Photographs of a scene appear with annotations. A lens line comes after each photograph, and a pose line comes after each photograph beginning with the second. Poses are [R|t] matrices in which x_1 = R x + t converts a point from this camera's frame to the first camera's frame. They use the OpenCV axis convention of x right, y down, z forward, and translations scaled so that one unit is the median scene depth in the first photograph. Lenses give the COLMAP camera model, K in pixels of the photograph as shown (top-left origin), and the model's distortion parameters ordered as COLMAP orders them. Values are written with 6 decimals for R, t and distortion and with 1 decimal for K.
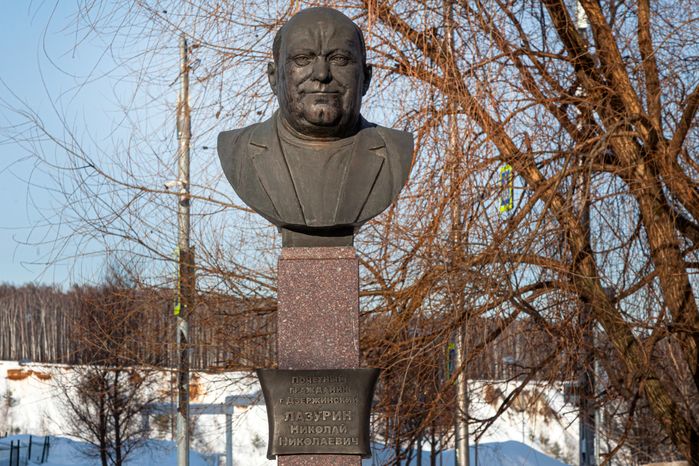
lens RADIAL K [[2181.8, 0, 349.5], [0, 2181.8, 233.0], [0, 0, 1]] dist [0.055461, 3.008297]
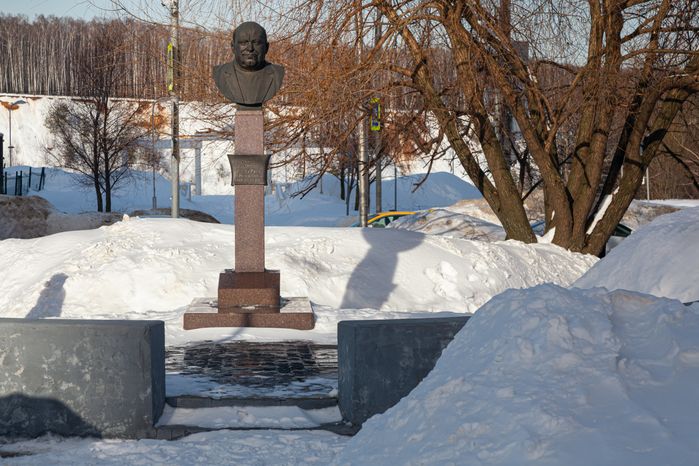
lens RADIAL K [[2205.6, 0, 349.5], [0, 2205.6, 233.0], [0, 0, 1]] dist [-0.077097, -0.411088]
pose [[0.999875, 0.000716, 0.015803, 0.019863], [-0.002656, 0.992399, 0.123037, -0.053051], [-0.015594, -0.123064, 0.992276, -0.520110]]
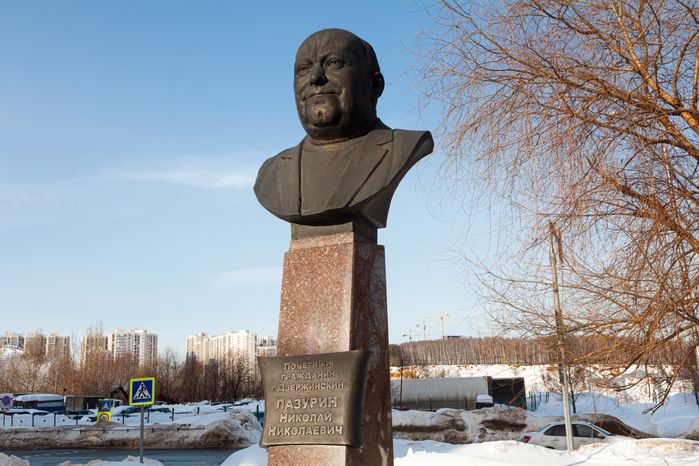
lens RADIAL K [[742.0, 0, 349.5], [0, 742.0, 233.0], [0, 0, 1]] dist [0.072692, -0.003273]
pose [[0.914520, -0.117029, -0.387243, 0.038759], [0.070703, 0.988747, -0.131837, 0.015023], [0.398314, 0.093188, 0.912503, 0.194011]]
